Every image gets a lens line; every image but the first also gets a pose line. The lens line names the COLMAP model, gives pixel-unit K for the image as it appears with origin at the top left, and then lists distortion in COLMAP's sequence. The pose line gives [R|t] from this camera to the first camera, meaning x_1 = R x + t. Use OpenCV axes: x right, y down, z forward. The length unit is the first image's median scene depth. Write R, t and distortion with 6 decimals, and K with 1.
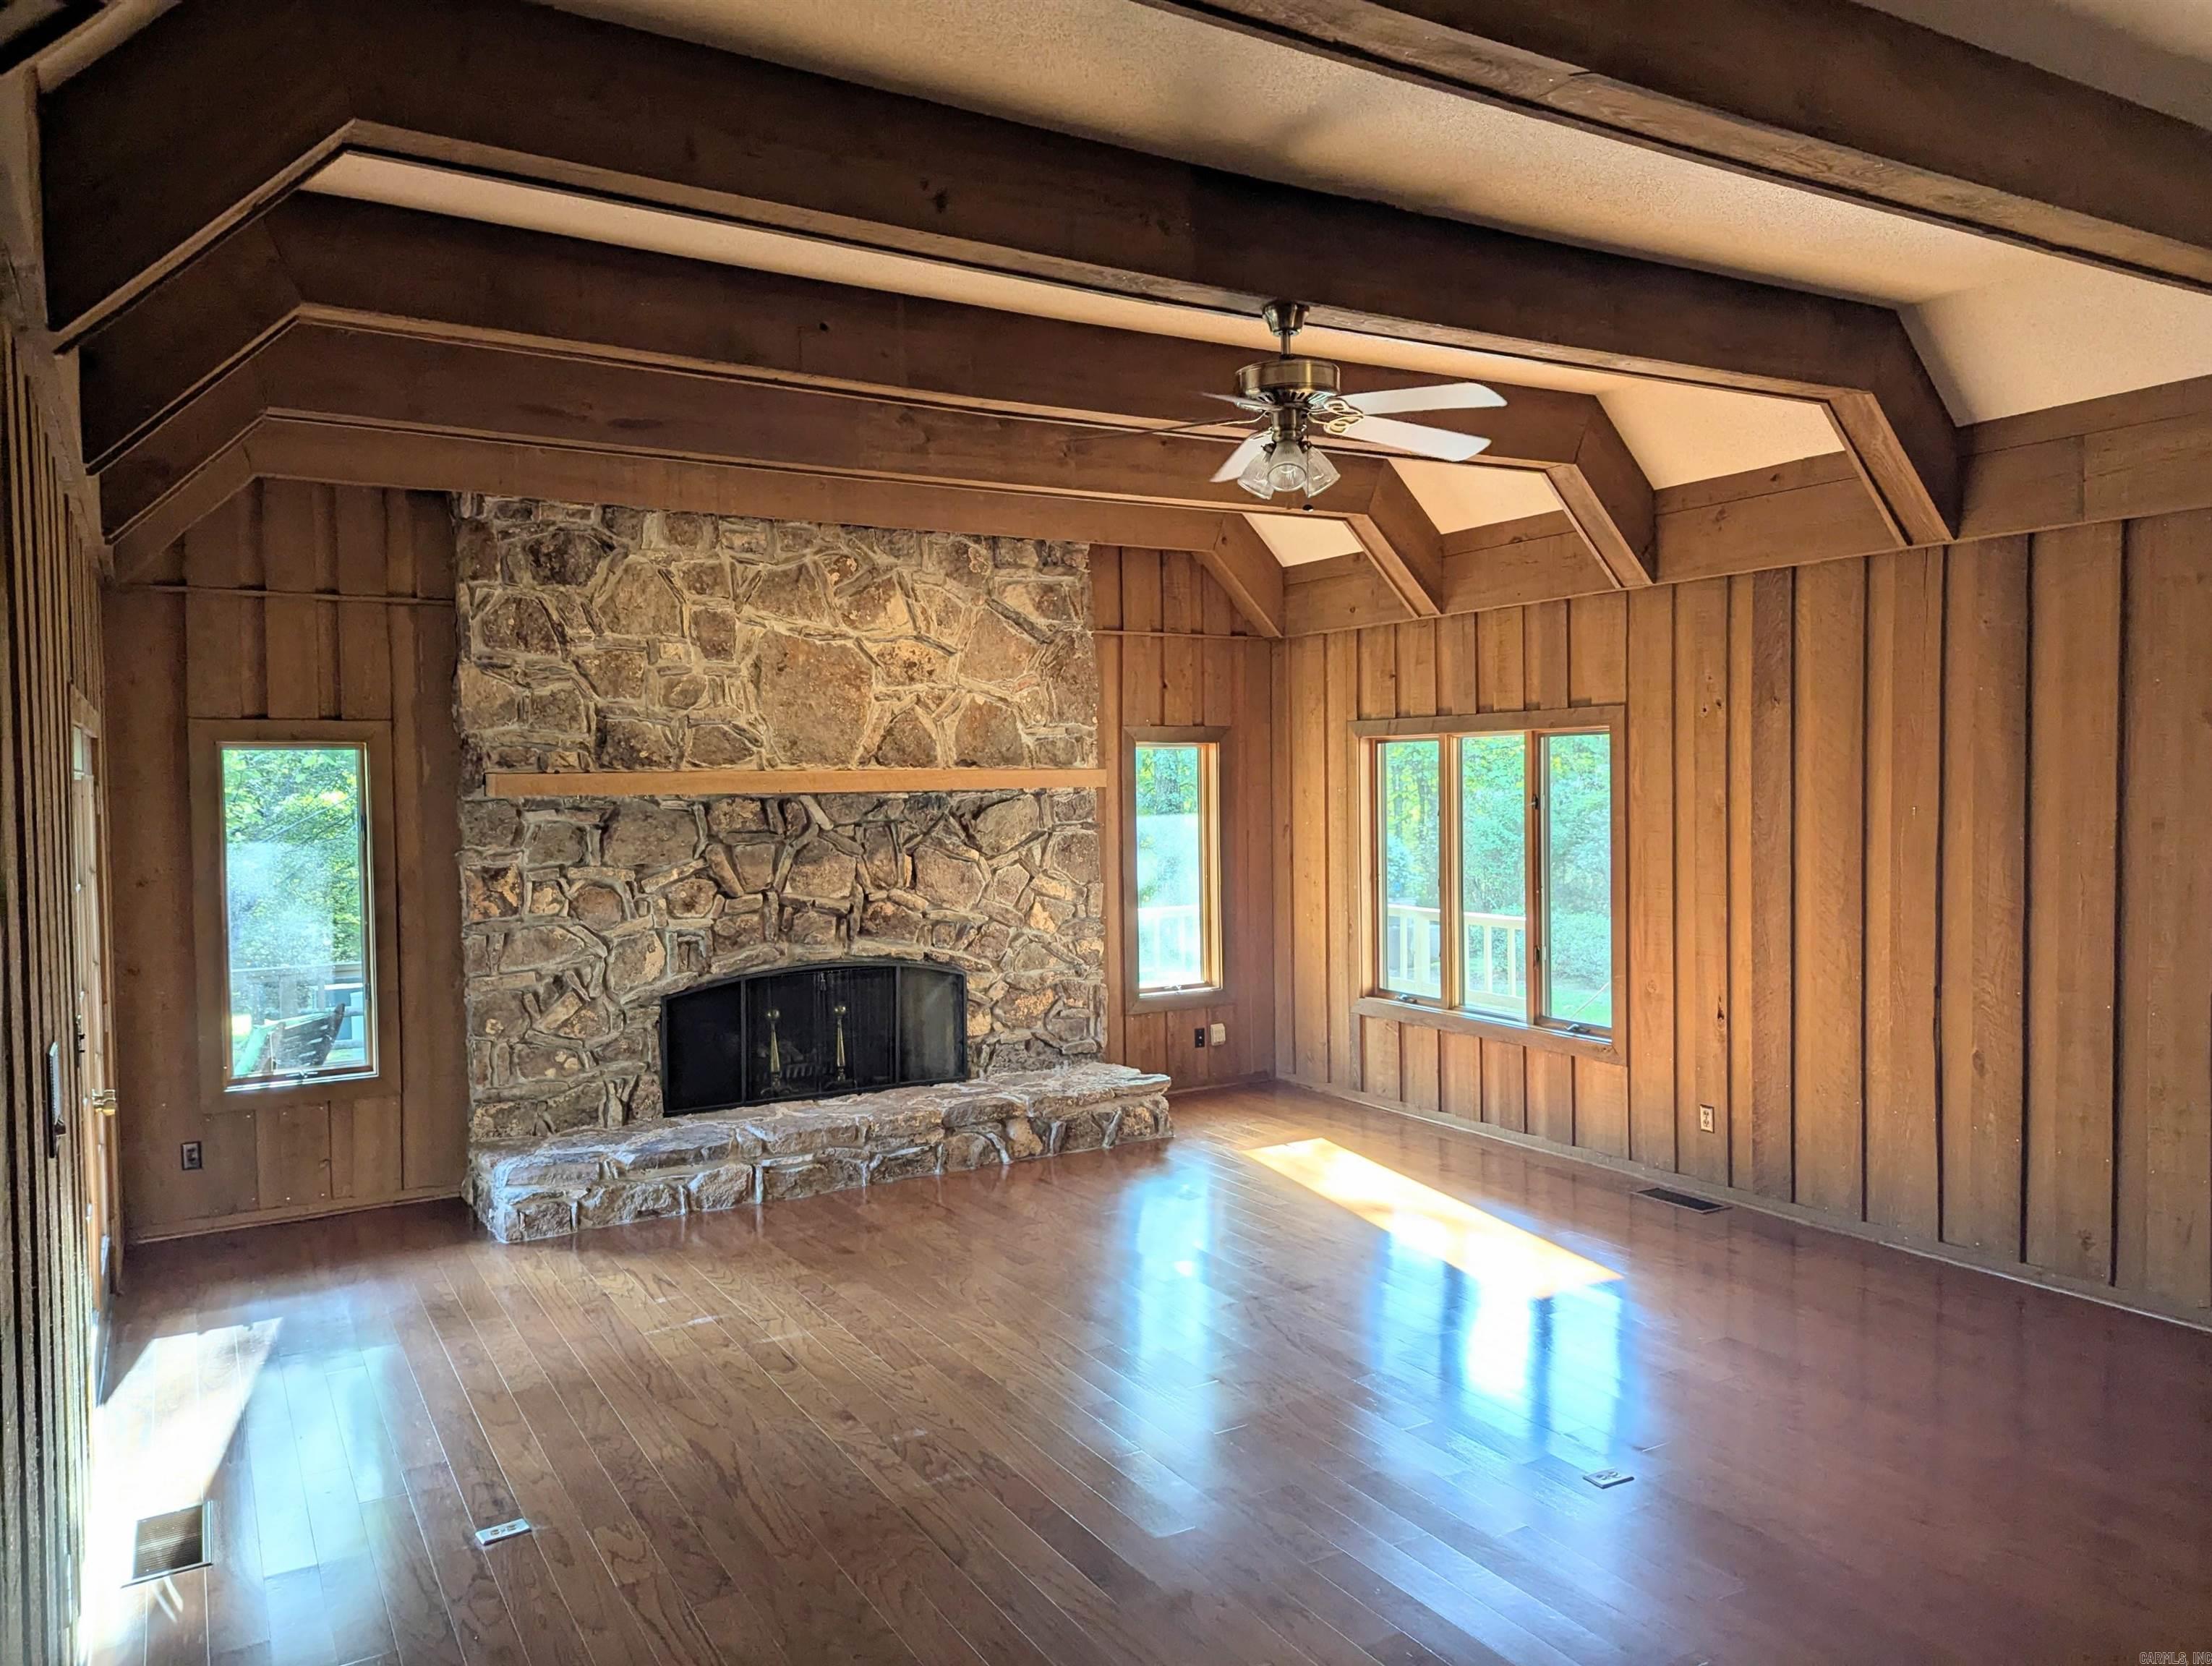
lens RADIAL K [[1555.9, 0, 1117.2], [0, 1555.9, 826.0], [0, 0, 1]] dist [0.056109, -0.041998]
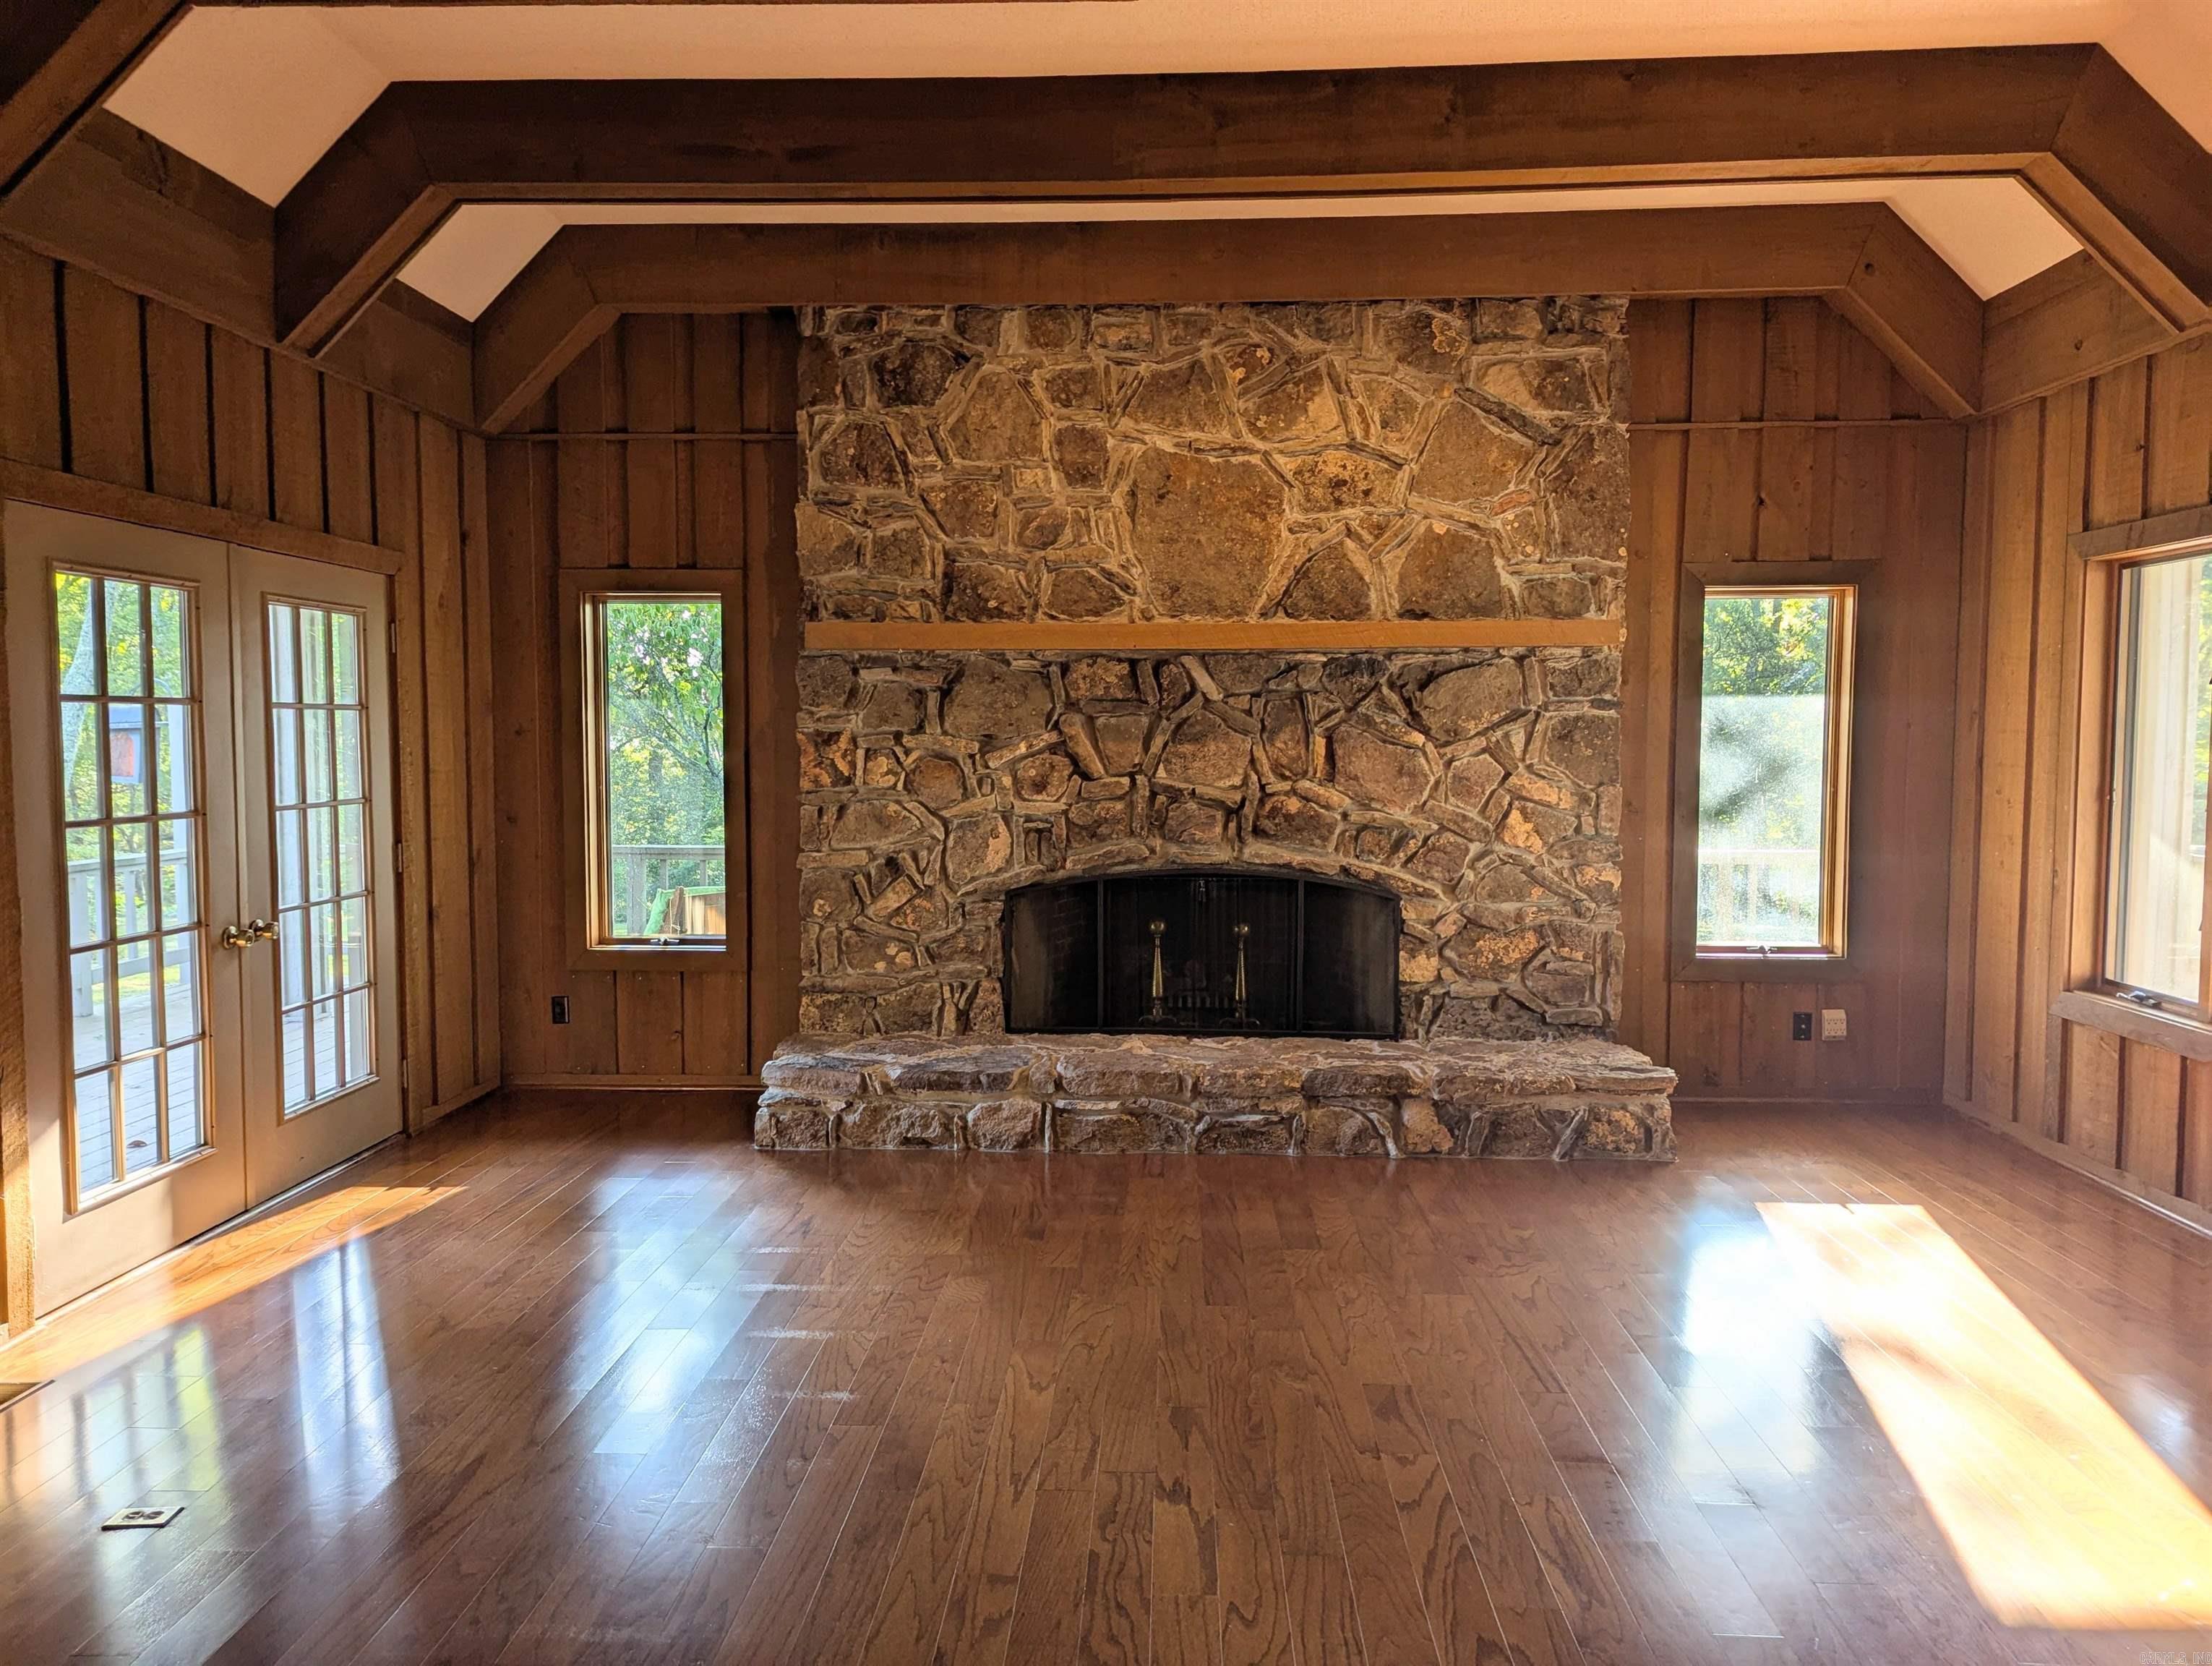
lens RADIAL K [[1556.2, 0, 1087.3], [0, 1556.2, 827.4], [0, 0, 1]] dist [0.056109, -0.041998]
pose [[0.831526, 0.048752, -0.553342, 0.200531], [-0.029628, 0.998616, 0.043459, 0.034869], [0.554695, -0.019743, 0.831820, 0.311324]]
